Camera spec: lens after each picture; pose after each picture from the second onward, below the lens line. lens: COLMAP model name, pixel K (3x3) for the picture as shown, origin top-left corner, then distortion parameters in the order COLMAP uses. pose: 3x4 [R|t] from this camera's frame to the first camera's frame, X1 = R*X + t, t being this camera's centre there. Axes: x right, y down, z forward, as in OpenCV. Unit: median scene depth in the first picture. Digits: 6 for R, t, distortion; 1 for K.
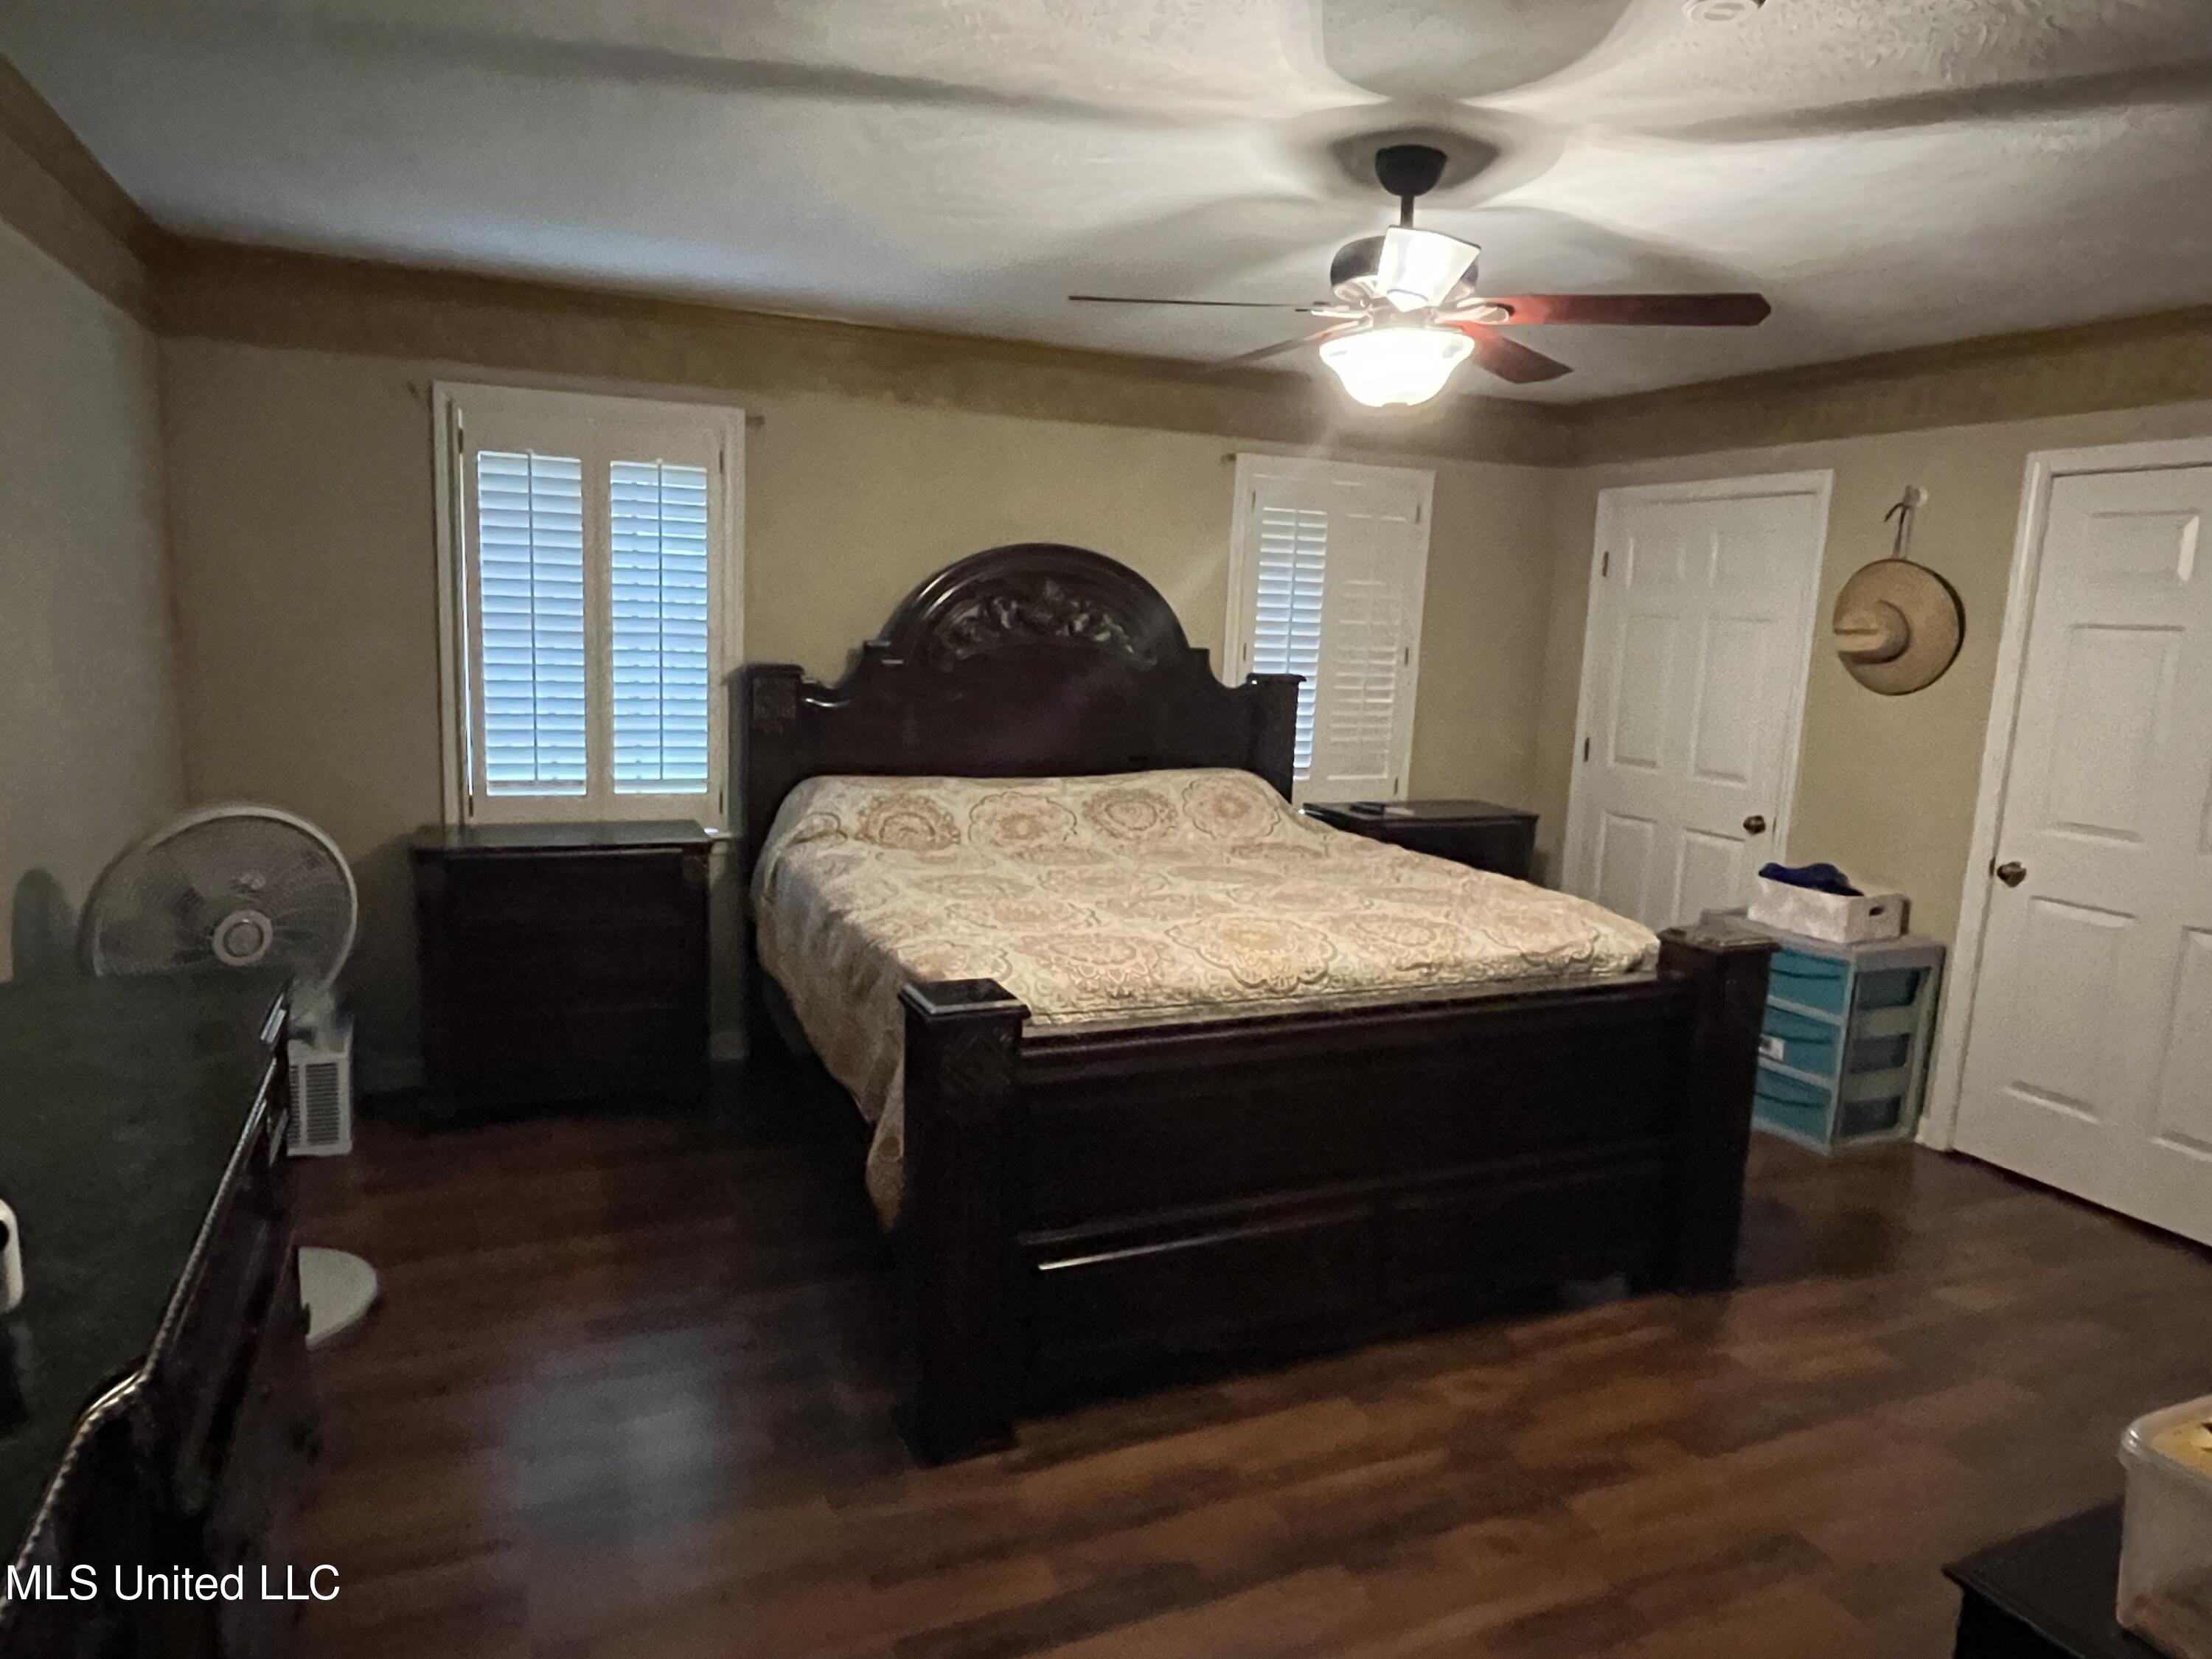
lens RADIAL K [[1353.5, 0, 1085.9], [0, 1353.5, 831.4], [0, 0, 1]] dist [0.001343, -0.005783]
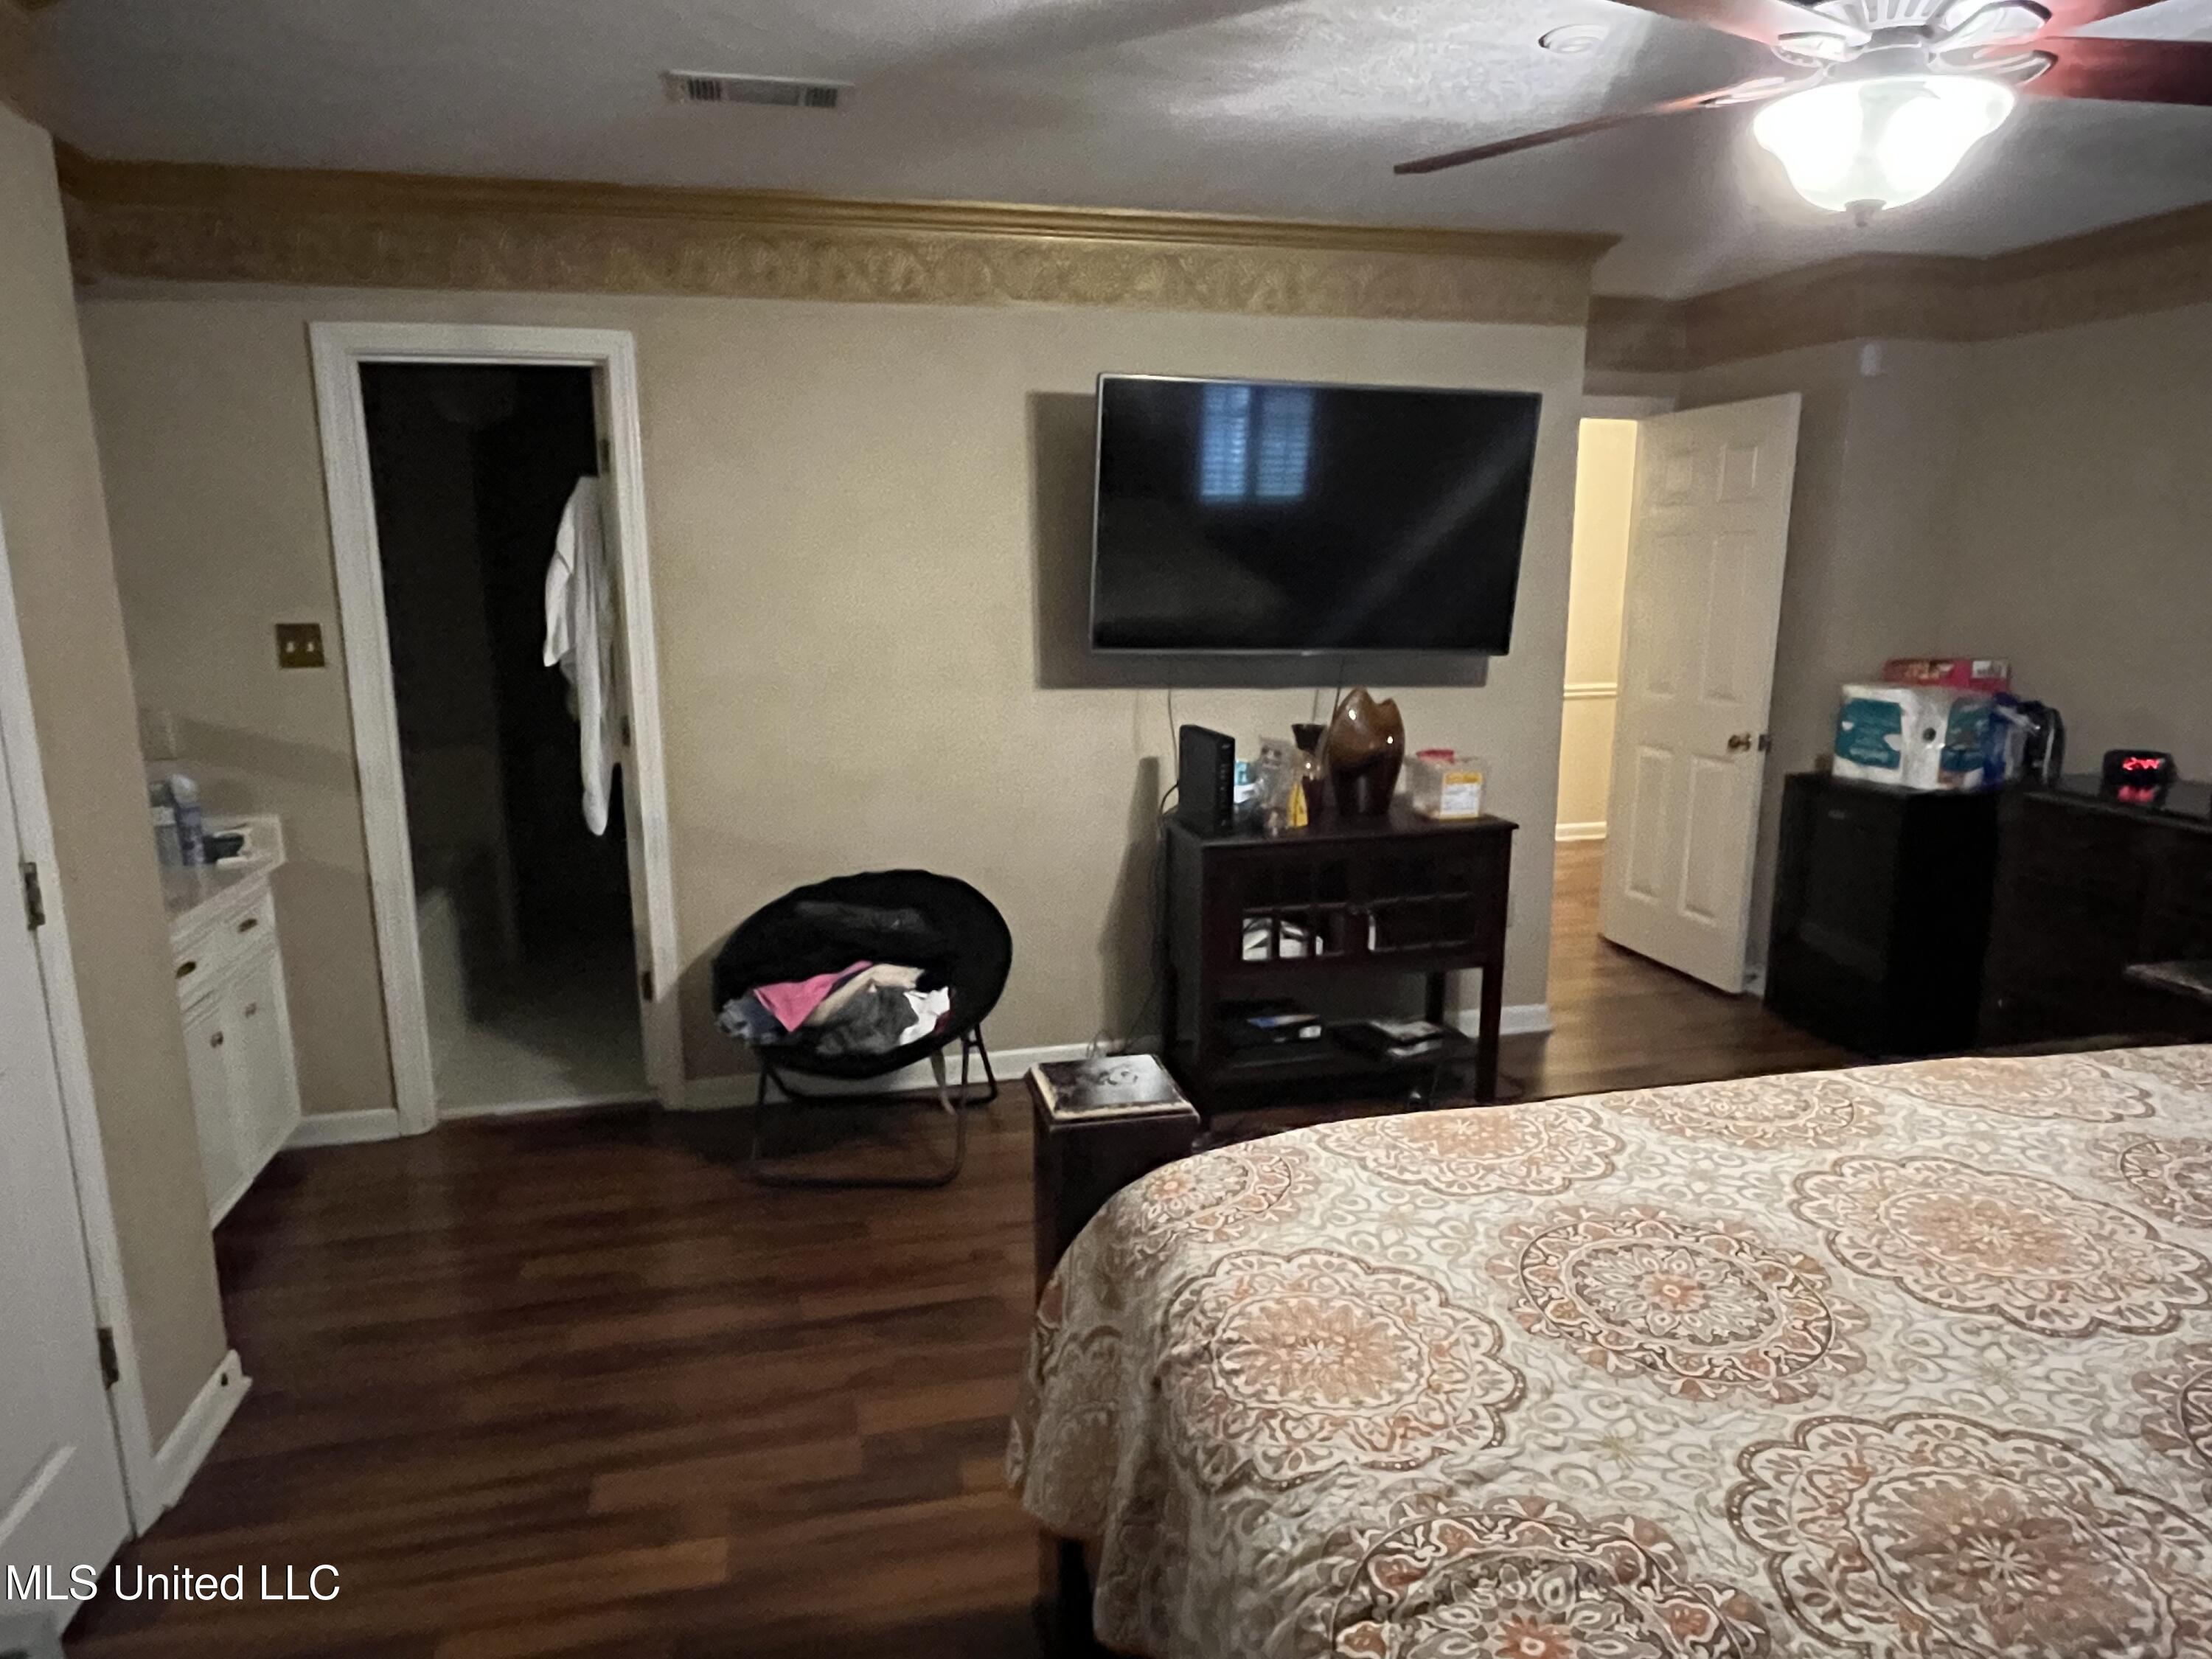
lens RADIAL K [[1346.2, 0, 1106.0], [0, 1346.2, 829.5], [0, 0, 1]] dist [-0.005235, -0.002951]
pose [[-0.983500, -0.070304, 0.166688, 0.288490], [-0.006278, 0.934108, 0.356935, -0.165813], [-0.180799, 0.349999, -0.919137, 1.106204]]
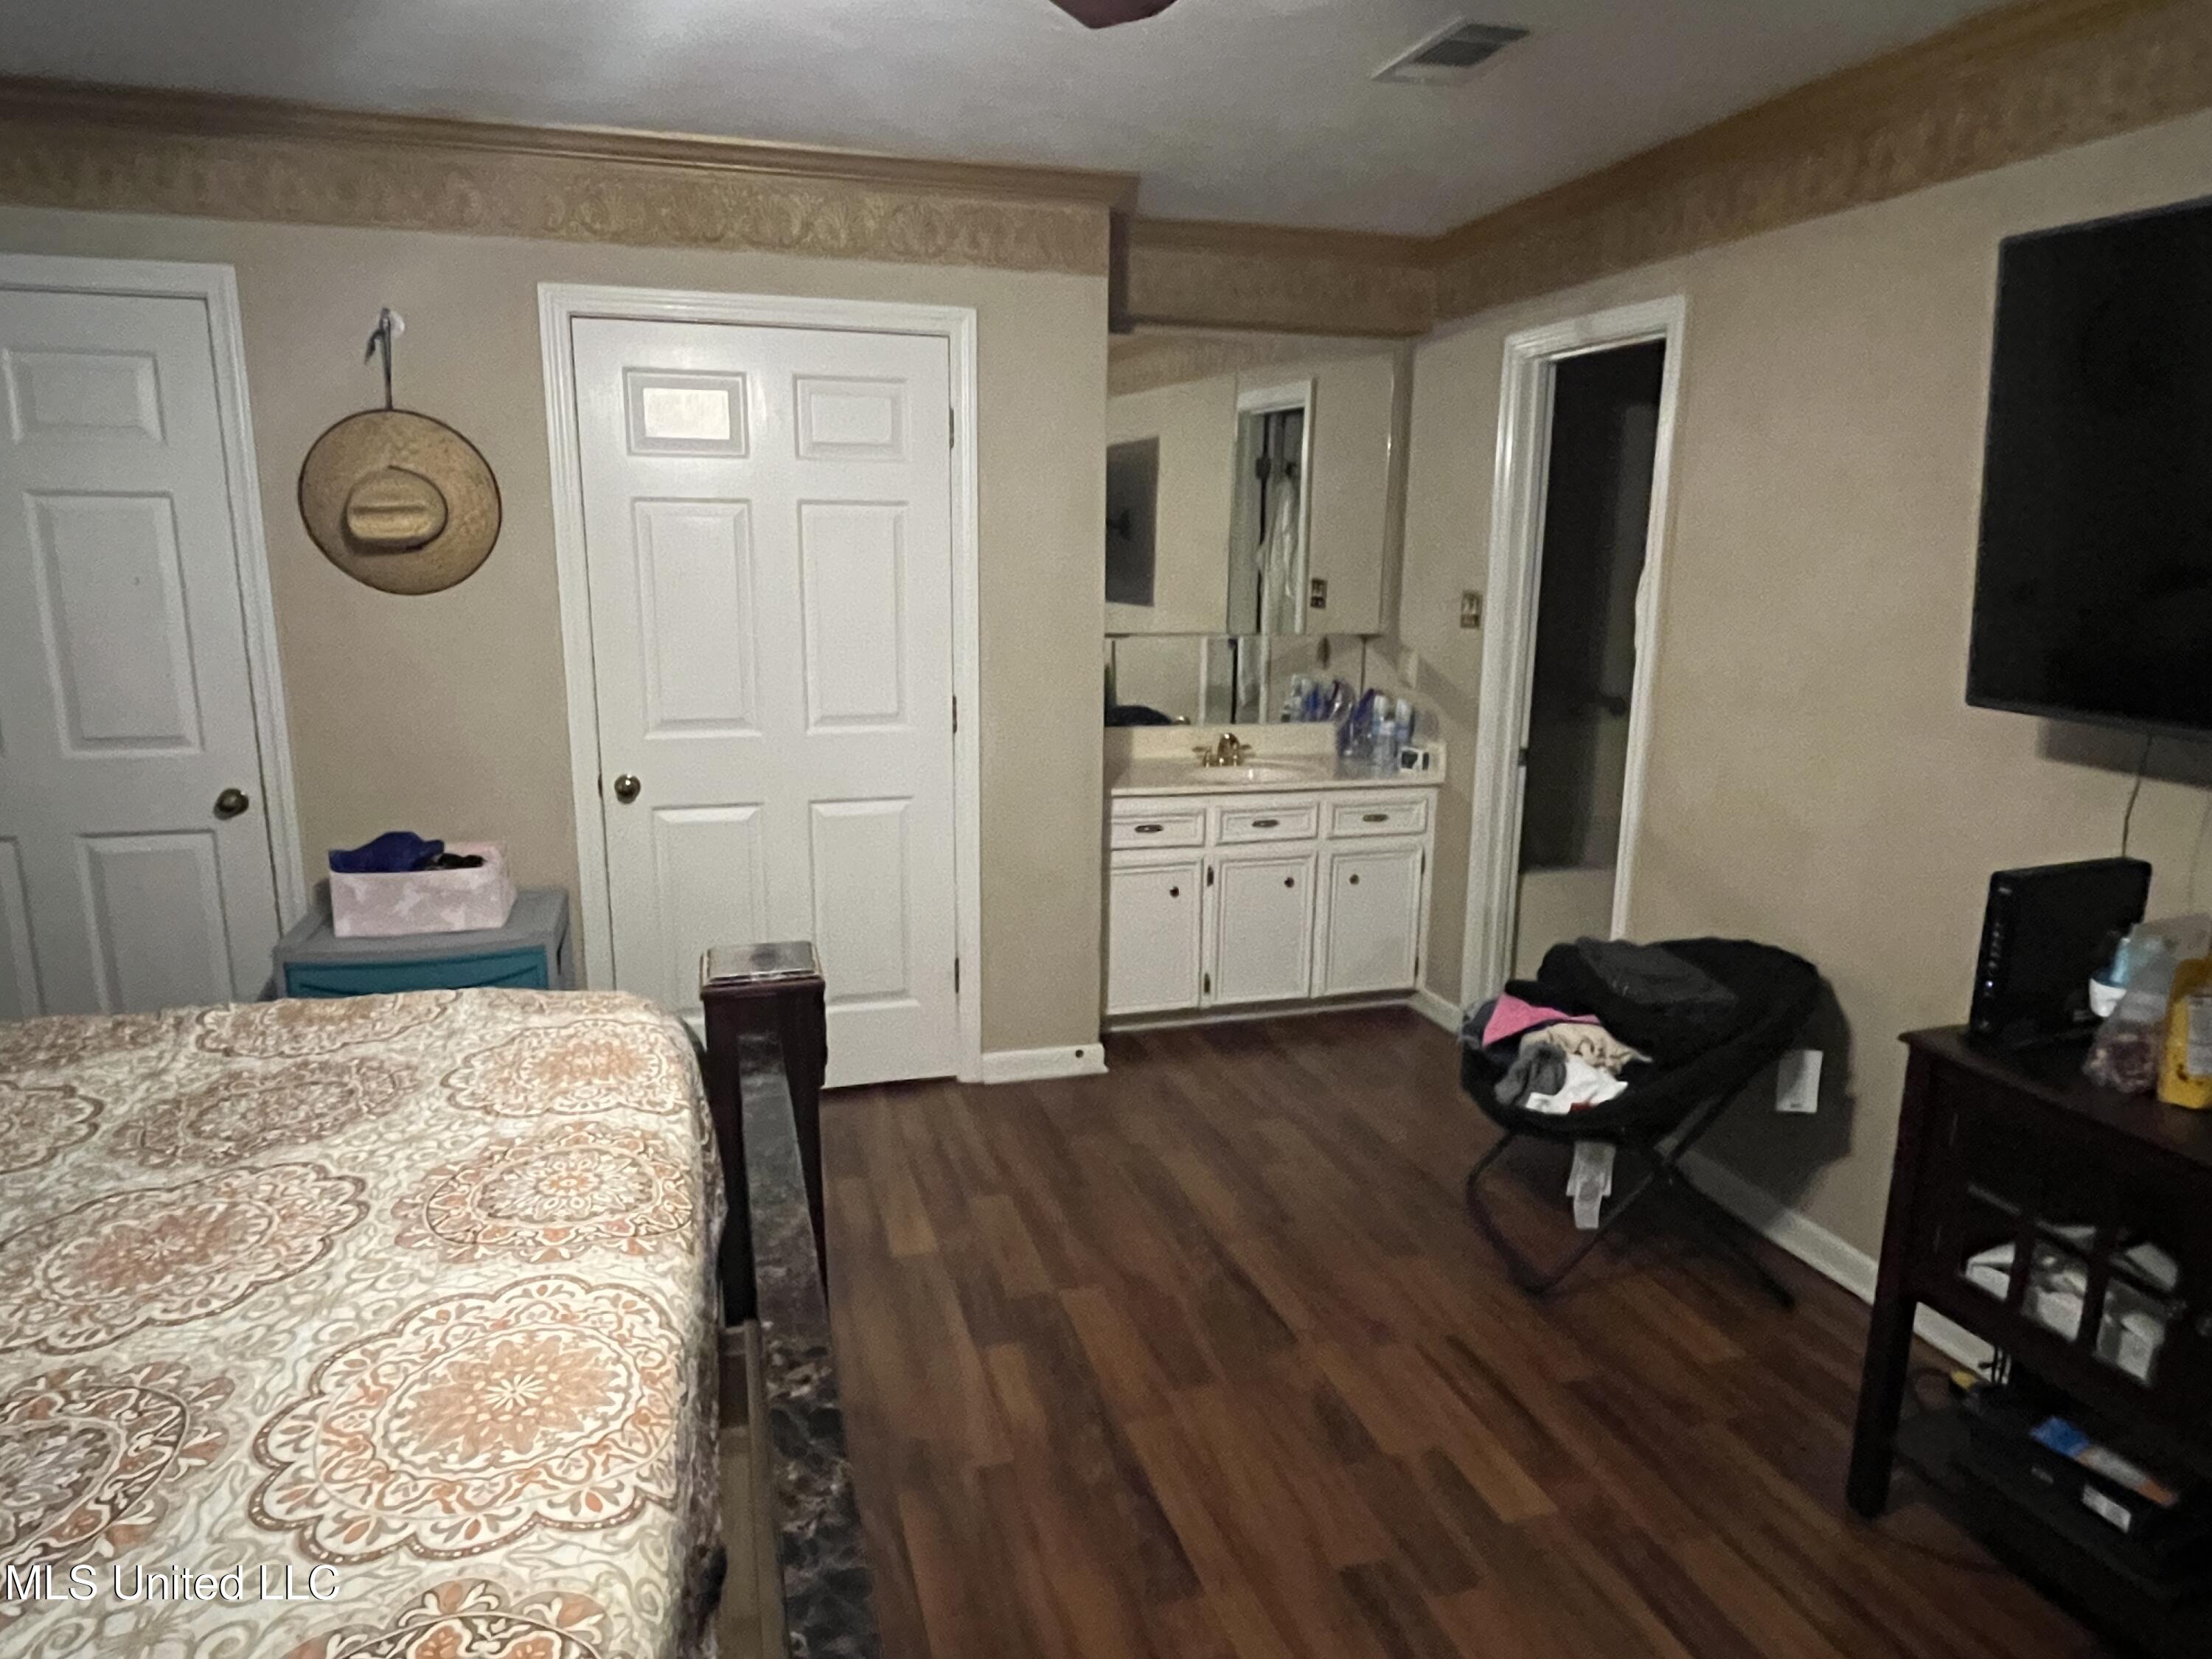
lens RADIAL K [[1353.5, 0, 1085.9], [0, 1353.5, 831.4], [0, 0, 1]] dist [0.001343, -0.005783]
pose [[0.123982, -0.250886, 0.960044, -0.117270], [0.155043, 0.960524, 0.230989, -0.092269], [-0.980097, 0.120210, 0.157985, 0.543146]]
